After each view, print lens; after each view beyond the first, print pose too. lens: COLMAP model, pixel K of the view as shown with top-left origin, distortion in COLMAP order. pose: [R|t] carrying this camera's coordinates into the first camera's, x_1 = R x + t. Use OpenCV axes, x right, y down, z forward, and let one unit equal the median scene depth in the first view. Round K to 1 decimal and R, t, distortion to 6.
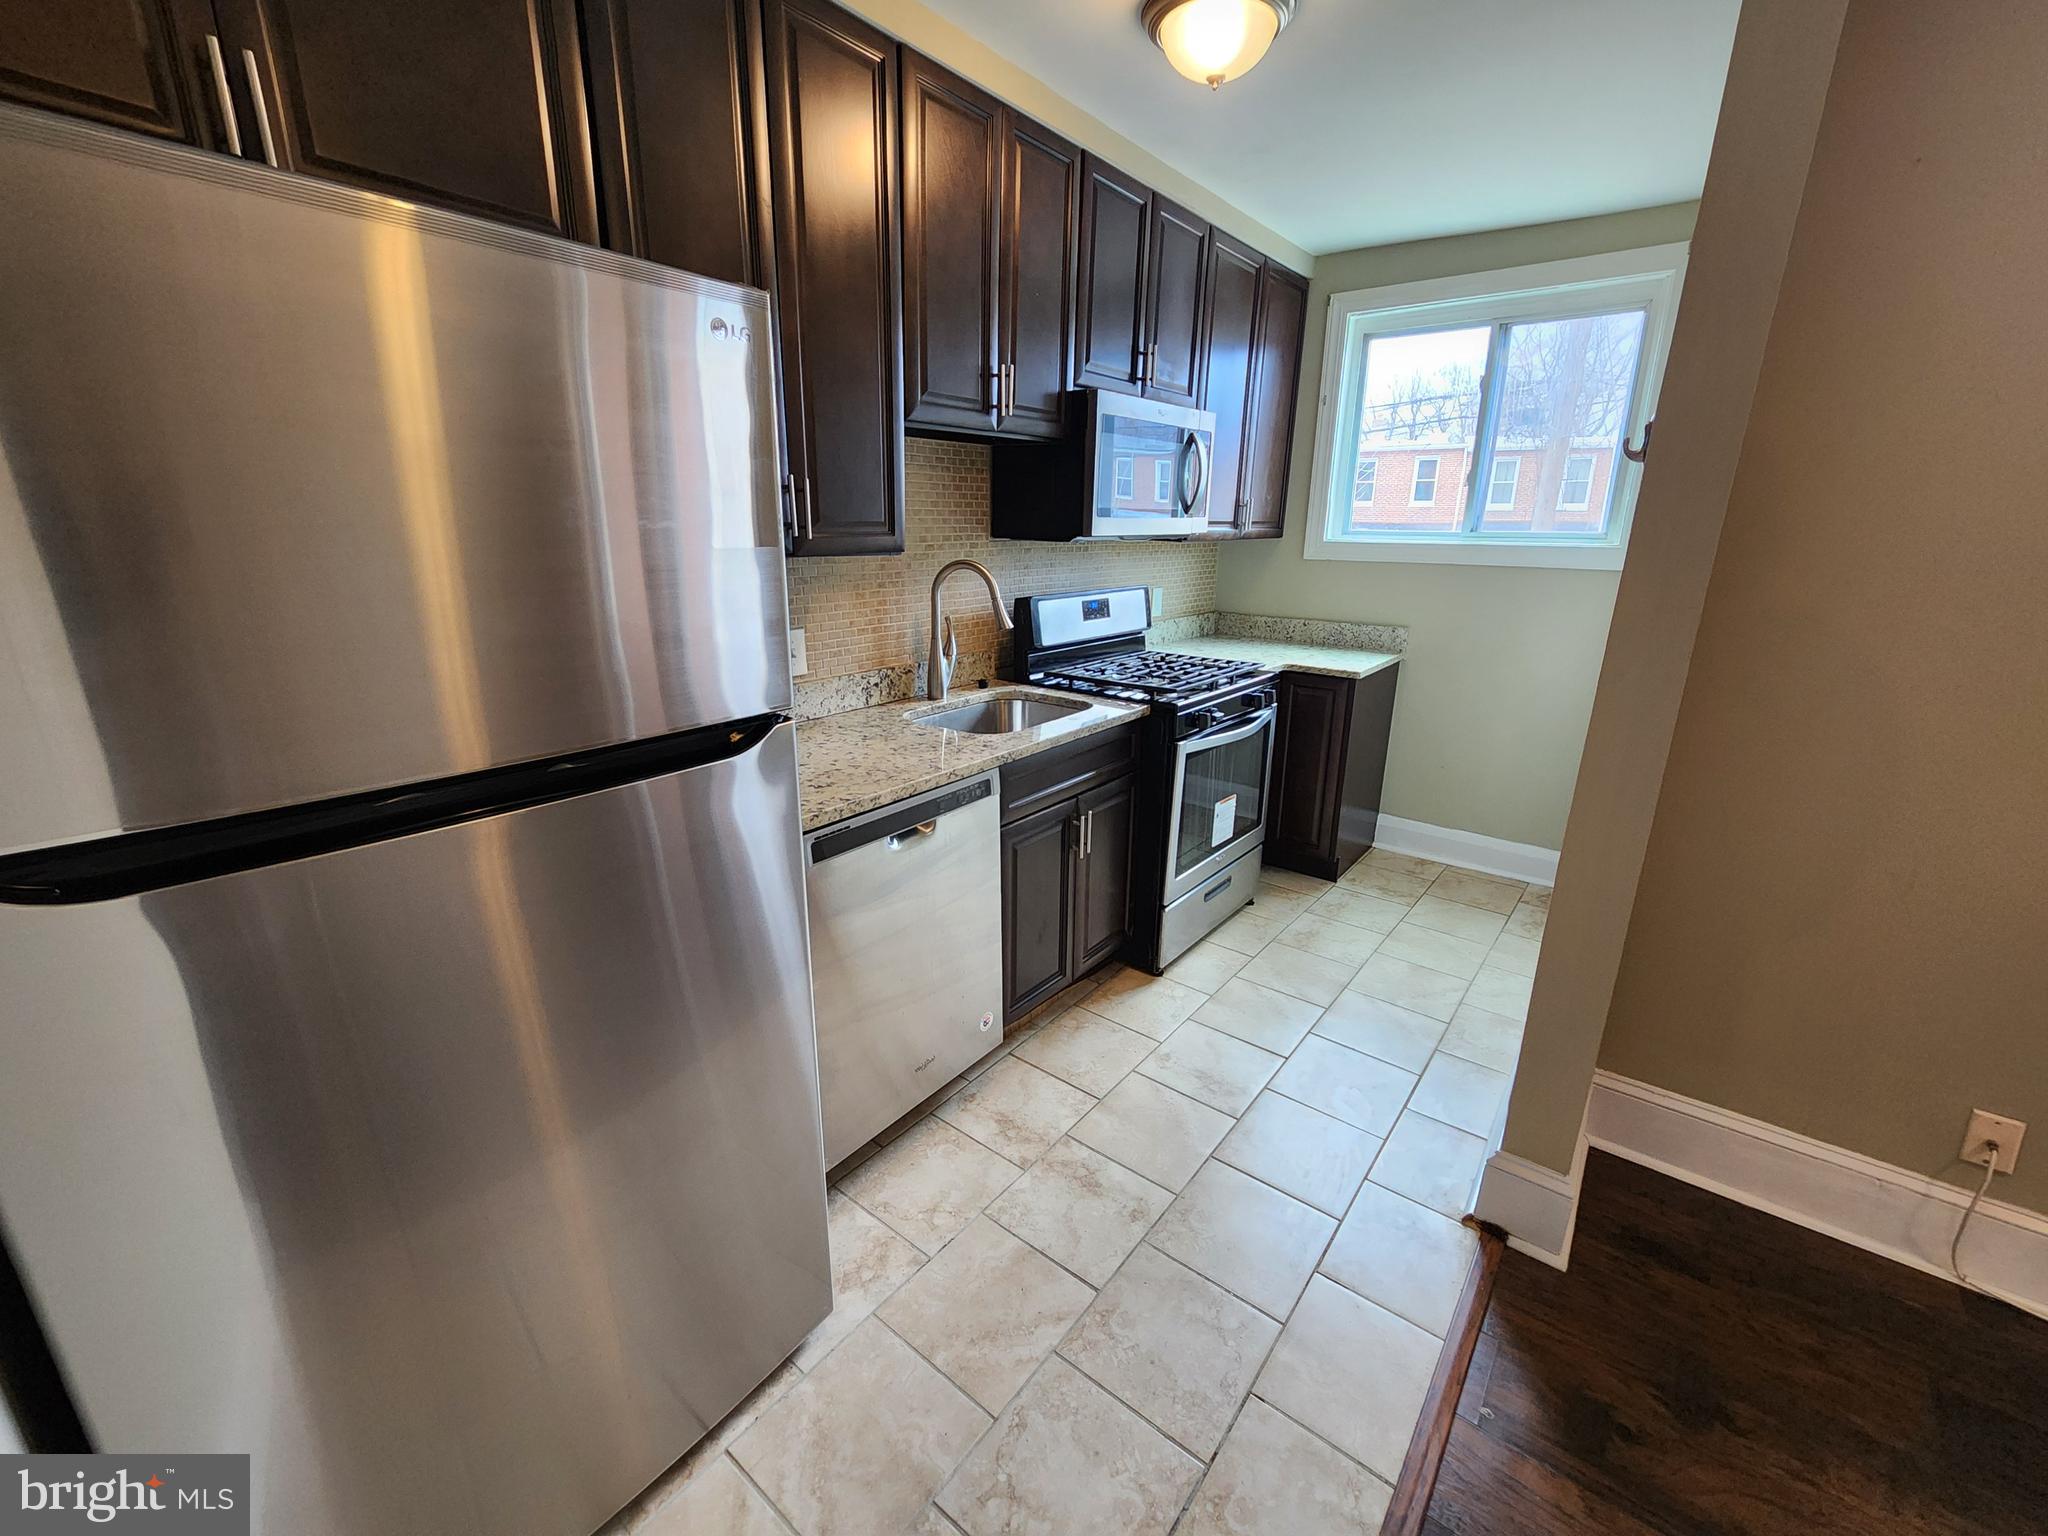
lens RADIAL K [[833.8, 0, 1024.0], [0, 833.8, 768.0], [0, 0, 1]] dist [0.000850, -0.000023]
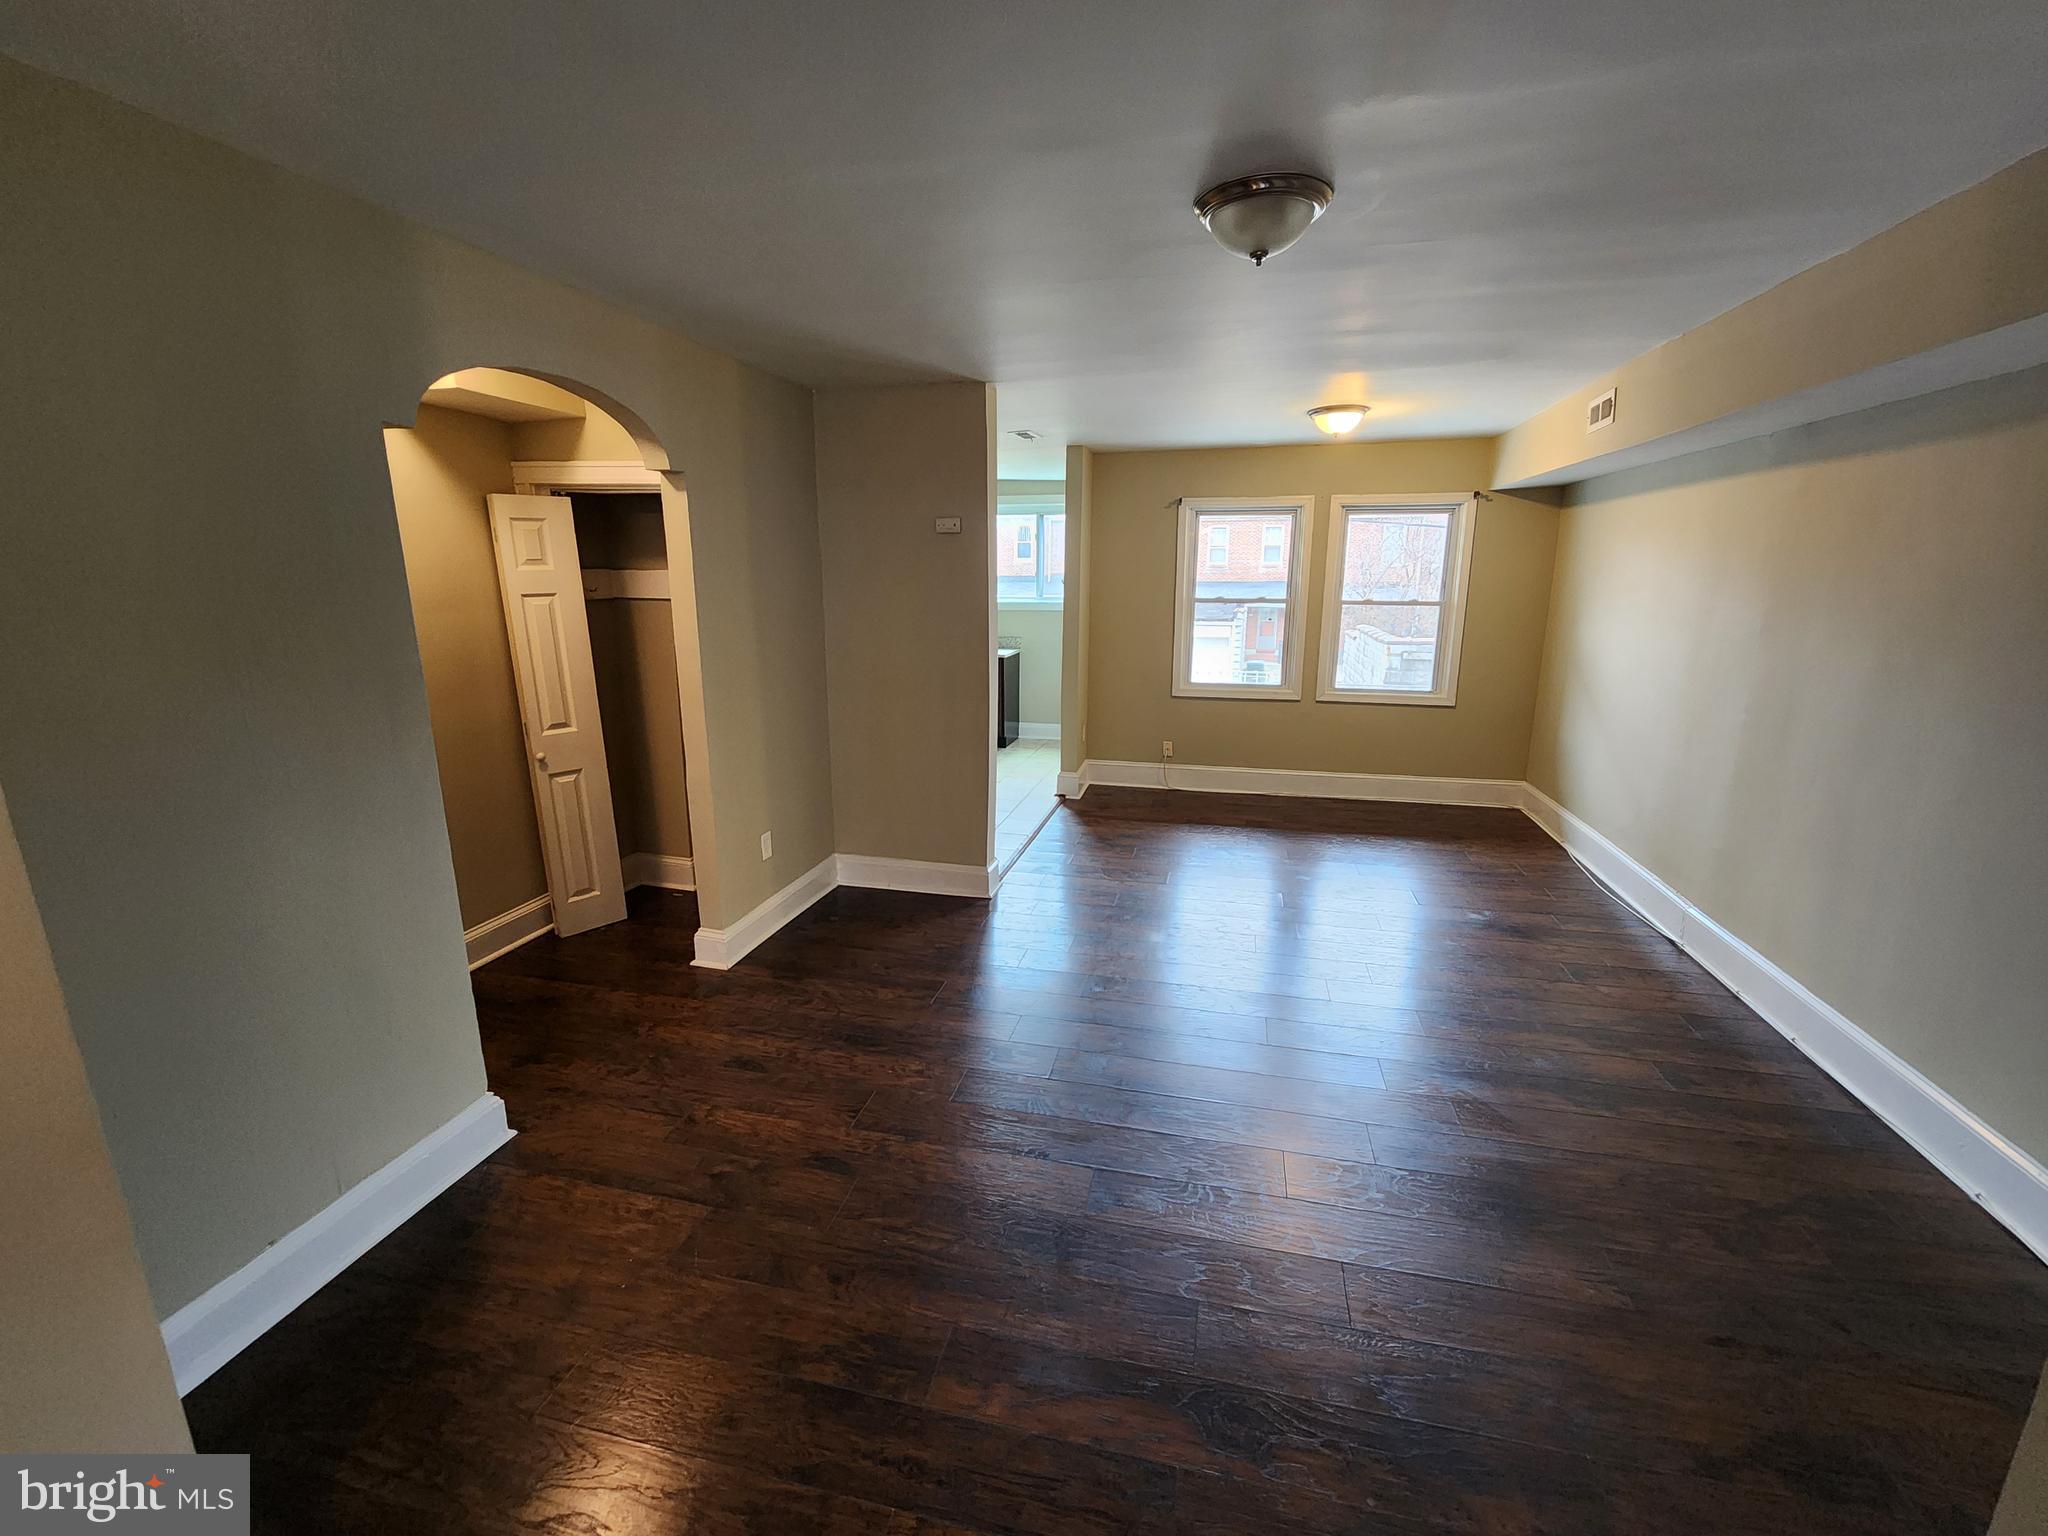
lens RADIAL K [[833.8, 0, 1024.0], [0, 833.8, 768.0], [0, 0, 1]] dist [0.000850, -0.000023]
pose [[0.910432, -0.097412, 0.402024, -1.021576], [0.118755, 0.992516, -0.028445, 0.532445], [-0.396245, 0.073640, 0.915187, -2.239655]]
